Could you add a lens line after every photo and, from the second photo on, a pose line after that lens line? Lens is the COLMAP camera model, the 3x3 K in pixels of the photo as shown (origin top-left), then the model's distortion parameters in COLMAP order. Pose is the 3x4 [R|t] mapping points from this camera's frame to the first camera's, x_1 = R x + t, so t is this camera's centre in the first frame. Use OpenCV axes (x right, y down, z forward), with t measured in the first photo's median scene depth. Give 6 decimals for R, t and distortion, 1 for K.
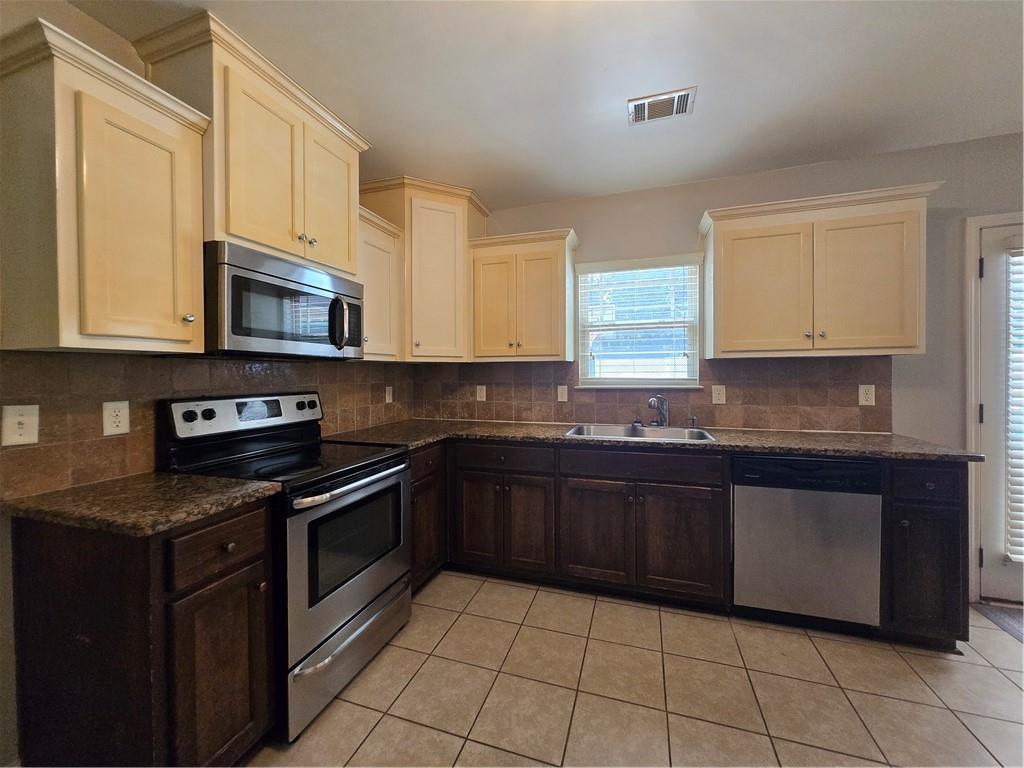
lens RADIAL K [[398.2, 0, 511.1], [0, 398.2, 376.2], [0, 0, 1]] dist [-0.001024, -0.000556]
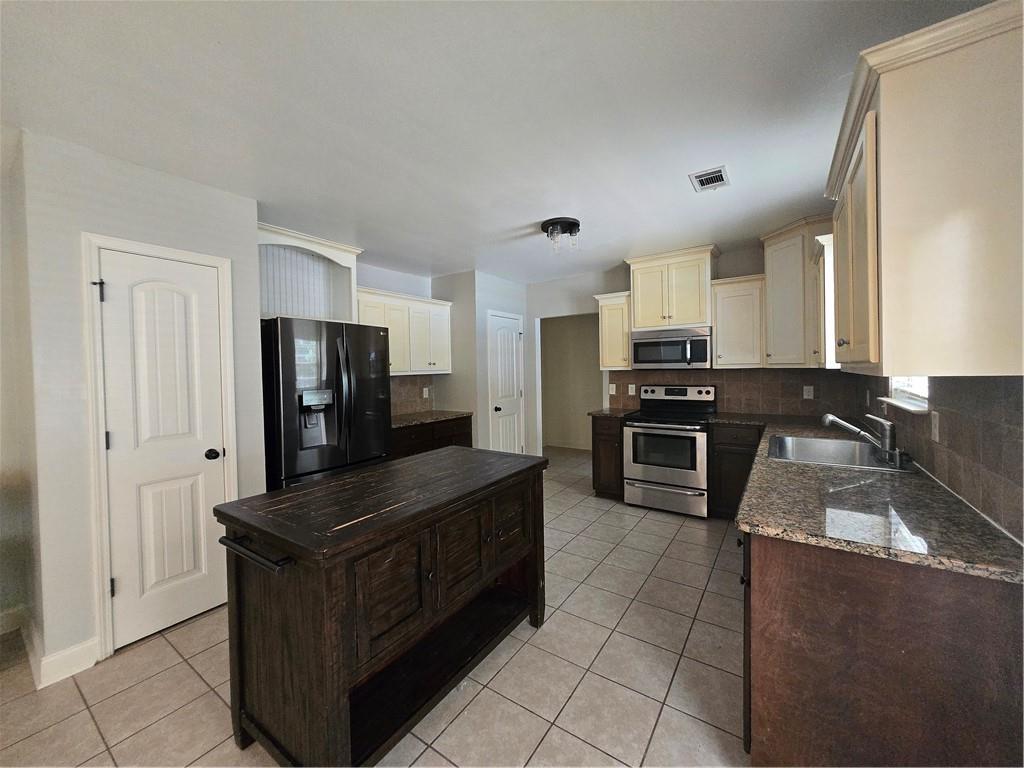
lens RADIAL K [[398.2, 0, 511.1], [0, 398.2, 376.2], [0, 0, 1]] dist [-0.001024, -0.000556]
pose [[-0.272770, 0.030048, -0.961610, 1.526749], [0.014044, 0.999530, 0.027249, -0.067951], [0.961977, -0.006072, -0.273063, 0.612588]]
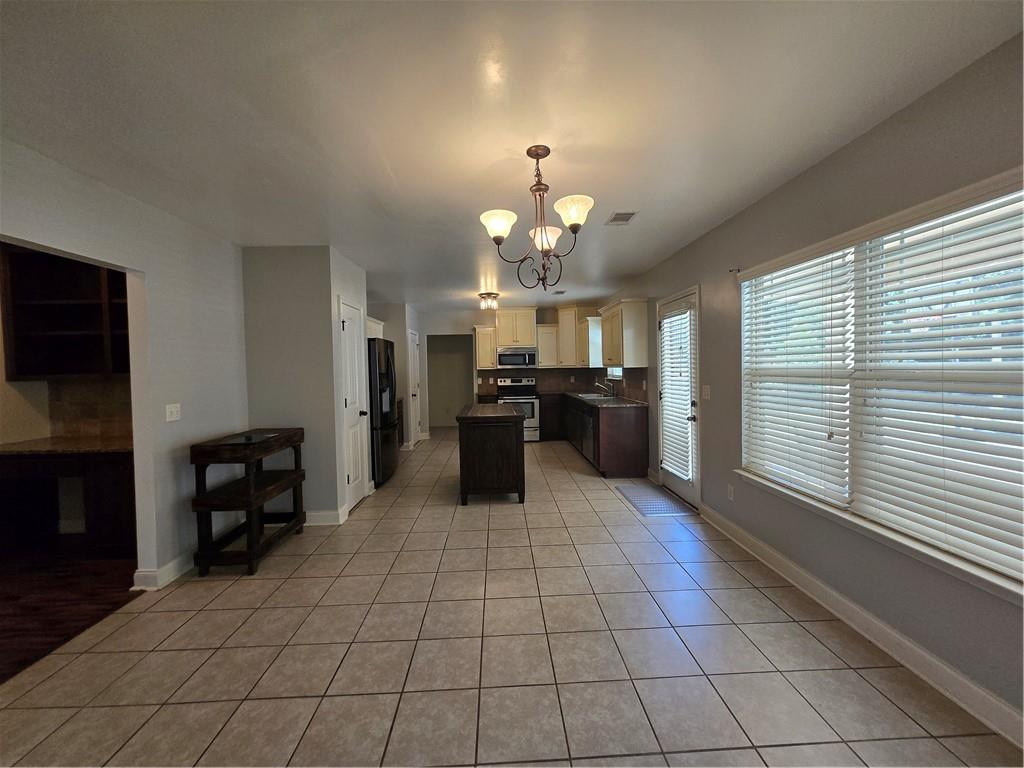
lens RADIAL K [[398.2, 0, 511.1], [0, 398.2, 376.2], [0, 0, 1]] dist [-0.001024, -0.000556]
pose [[0.350212, 0.020985, -0.936435, 2.789175], [0.010807, 0.999592, 0.026442, -0.065919], [0.936608, -0.019380, 0.349842, -0.441988]]
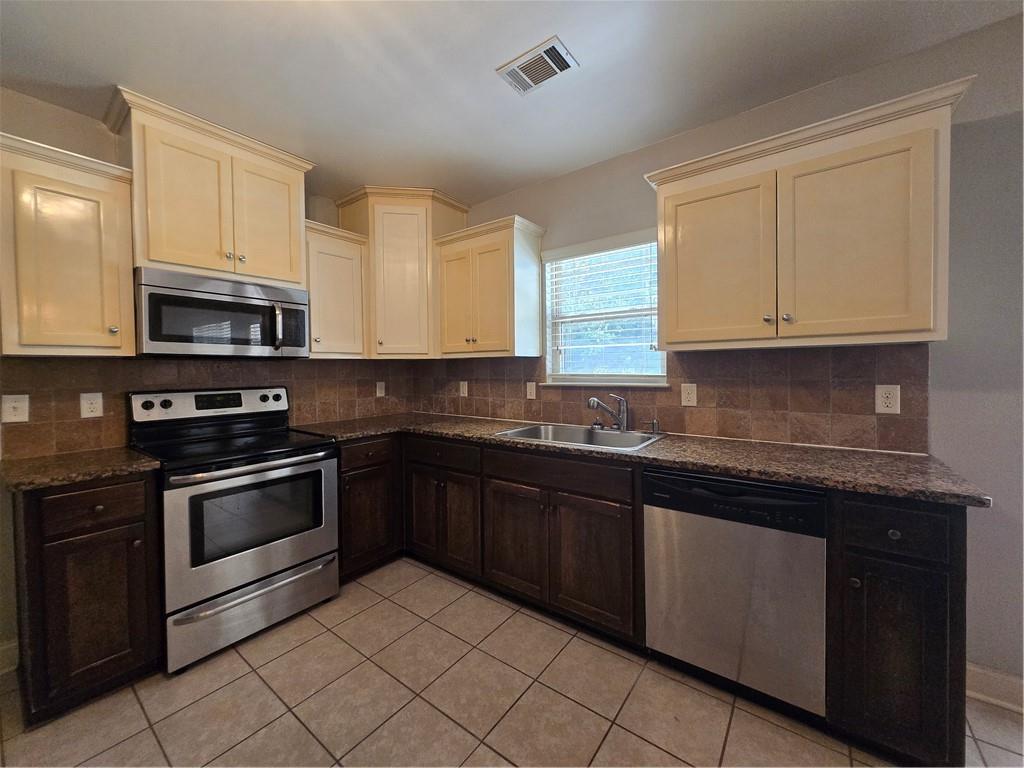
lens RADIAL K [[398.2, 0, 511.1], [0, 398.2, 376.2], [0, 0, 1]] dist [-0.001024, -0.000556]
pose [[0.948283, 0.002640, -0.317416, 0.508000], [0.002209, 0.999886, 0.014916, -0.006433], [0.317420, -0.014846, 0.948169, 0.114228]]
